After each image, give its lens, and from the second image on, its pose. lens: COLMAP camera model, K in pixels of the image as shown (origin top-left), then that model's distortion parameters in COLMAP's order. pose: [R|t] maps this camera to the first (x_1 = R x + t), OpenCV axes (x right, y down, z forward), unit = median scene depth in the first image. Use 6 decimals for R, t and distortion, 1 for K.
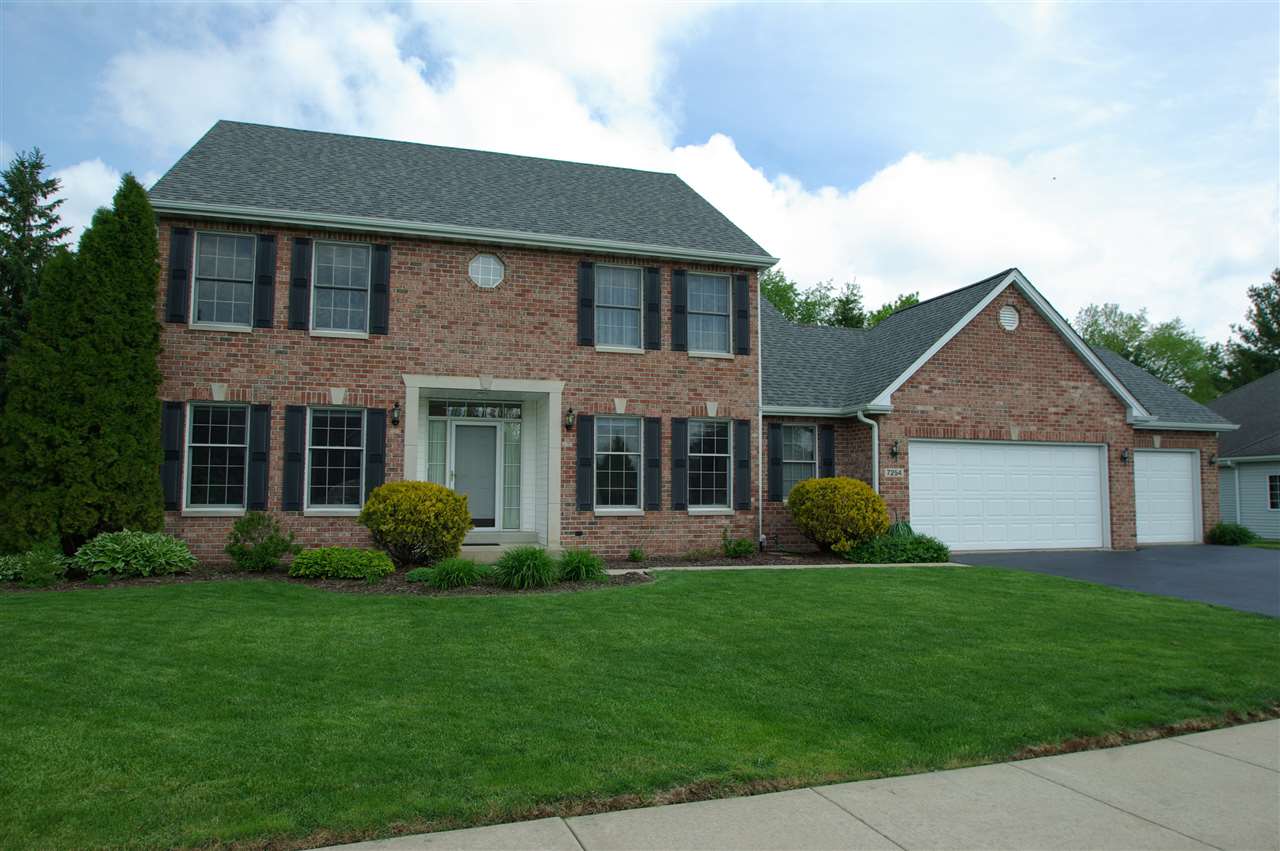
lens RADIAL K [[967.7, 0, 640.0], [0, 967.7, 425.5], [0, 0, 1]] dist [-0.042805, -0.000521]
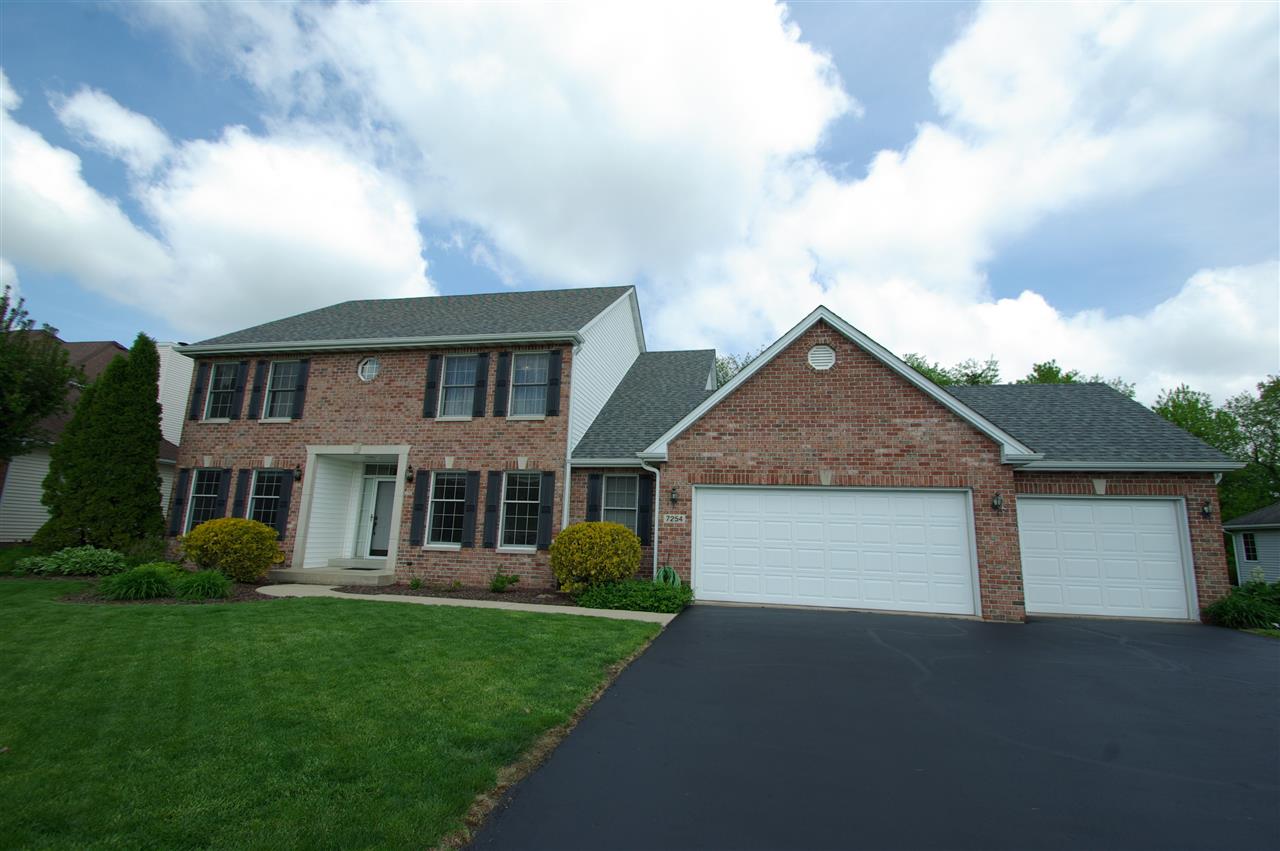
lens RADIAL K [[567.1, 0, 643.7], [0, 567.1, 431.8], [0, 0, 1]] dist [0.015042, -0.017856]
pose [[0.861815, -0.066924, -0.502789, 0.546043], [0.010352, 0.993372, -0.114479, 0.026108], [0.507118, 0.093455, 0.856795, 0.464095]]
